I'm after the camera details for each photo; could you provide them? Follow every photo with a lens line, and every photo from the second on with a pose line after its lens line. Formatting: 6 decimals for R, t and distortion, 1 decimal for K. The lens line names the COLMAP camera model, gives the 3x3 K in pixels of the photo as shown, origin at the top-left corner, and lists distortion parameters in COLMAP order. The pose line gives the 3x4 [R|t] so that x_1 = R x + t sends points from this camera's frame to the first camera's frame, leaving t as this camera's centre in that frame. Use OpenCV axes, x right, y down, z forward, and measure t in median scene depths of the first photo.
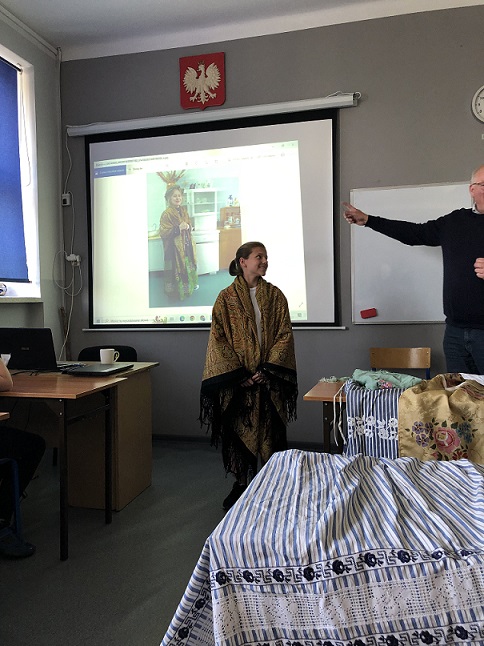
lens RADIAL K [[534.0, 0, 241.5], [0, 534.0, 322.4], [0, 0, 1]] dist [-0.011258, -0.003913]
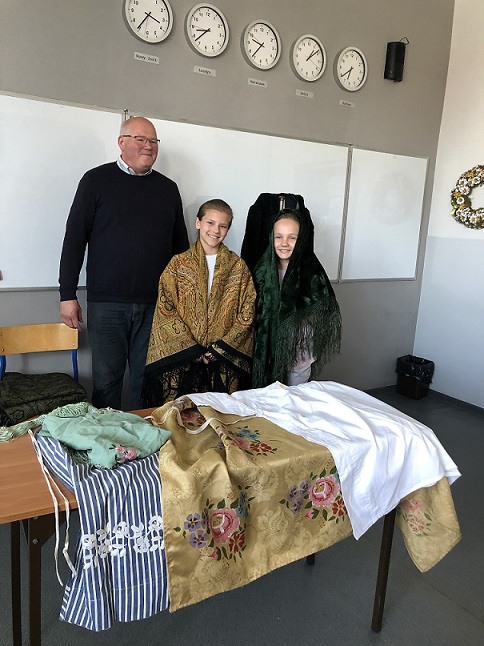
lens RADIAL K [[534.0, 0, 240.4], [0, 534.0, 325.1], [0, 0, 1]] dist [-0.011258, -0.003913]
pose [[0.699710, -0.066642, 0.711312, -0.070261], [-0.037188, 0.990893, 0.129417, -0.122645], [-0.713458, -0.117007, 0.690860, 0.531611]]
